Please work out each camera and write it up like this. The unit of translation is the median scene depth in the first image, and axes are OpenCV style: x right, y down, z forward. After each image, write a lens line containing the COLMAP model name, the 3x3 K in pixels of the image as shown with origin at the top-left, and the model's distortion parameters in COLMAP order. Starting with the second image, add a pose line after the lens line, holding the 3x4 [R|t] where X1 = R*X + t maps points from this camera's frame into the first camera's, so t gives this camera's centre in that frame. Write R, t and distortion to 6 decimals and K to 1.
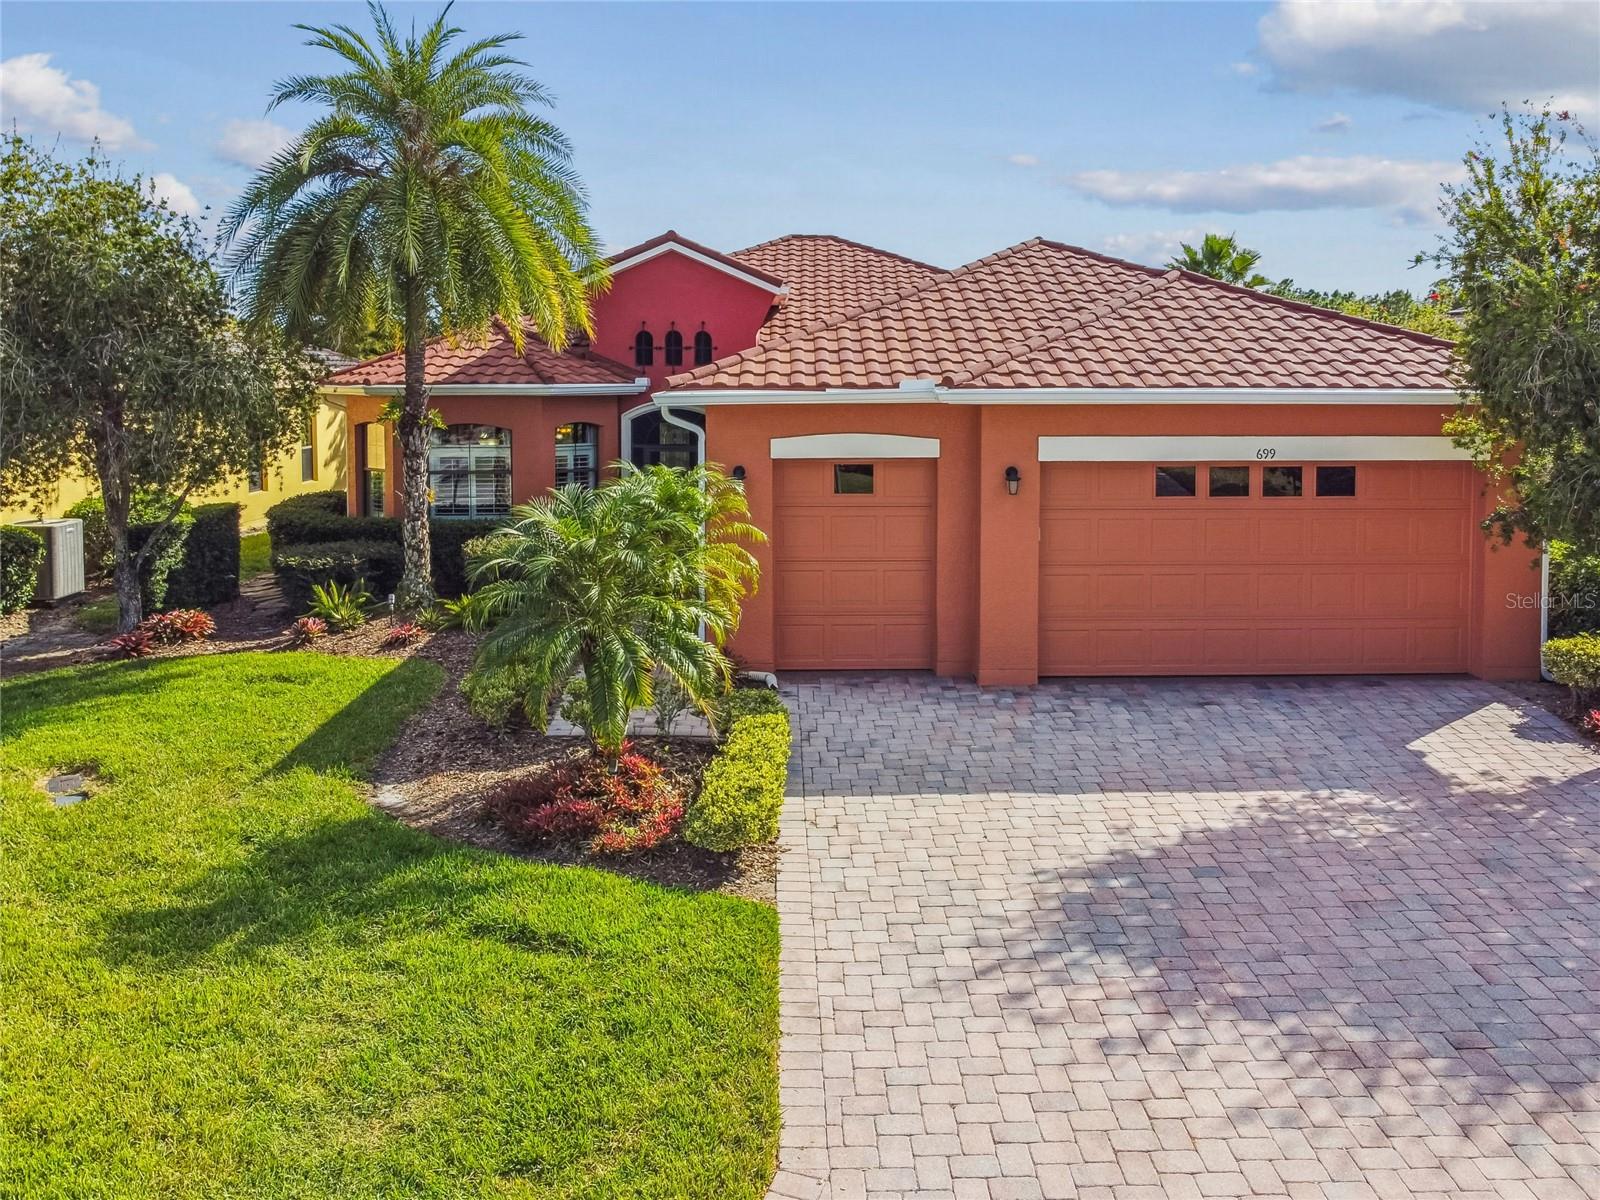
lens RADIAL K [[1251.4, 0, 801.5], [0, 1251.4, 453.9], [0, 0, 1]] dist [-0.004168, 0.002620]
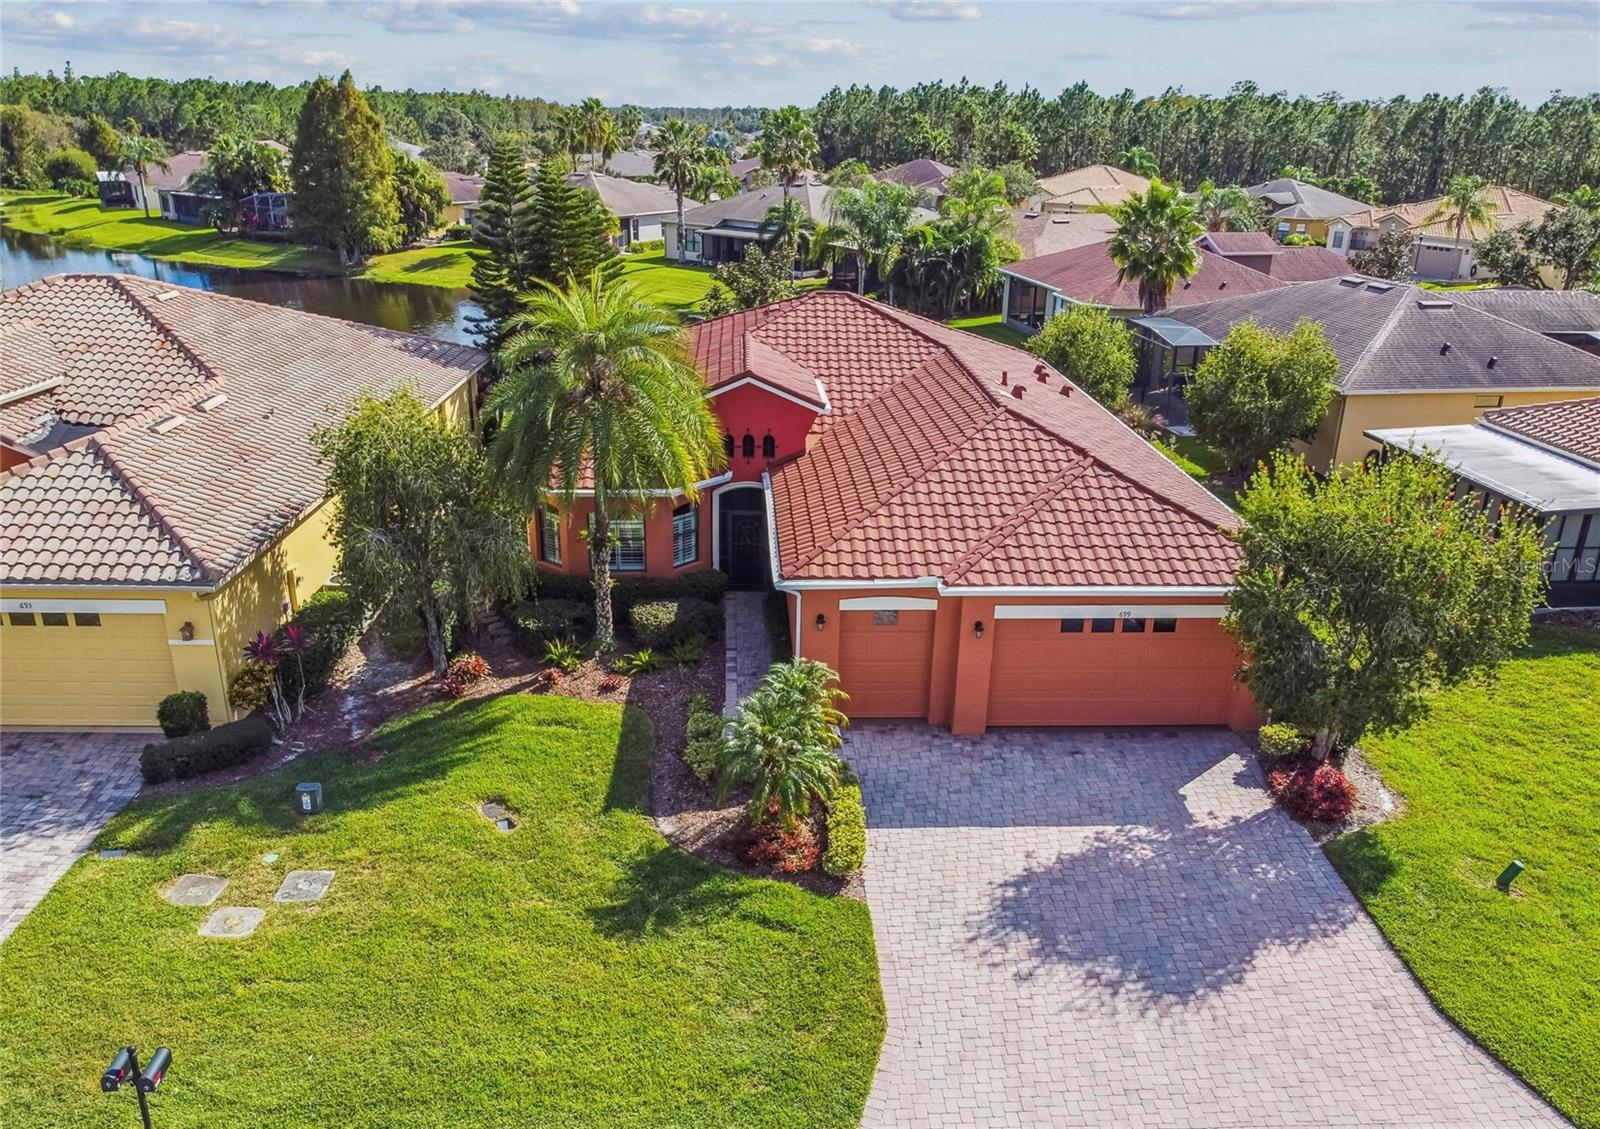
lens RADIAL K [[1181.6, 0, 761.6], [0, 1181.6, 612.8], [0, 0, 1]] dist [0.000348, -0.004544]
pose [[0.999964, 0.006354, 0.005626, -0.169908], [-0.007814, 0.948016, 0.318125, -0.615860], [-0.003312, -0.318158, 0.948032, -0.658092]]
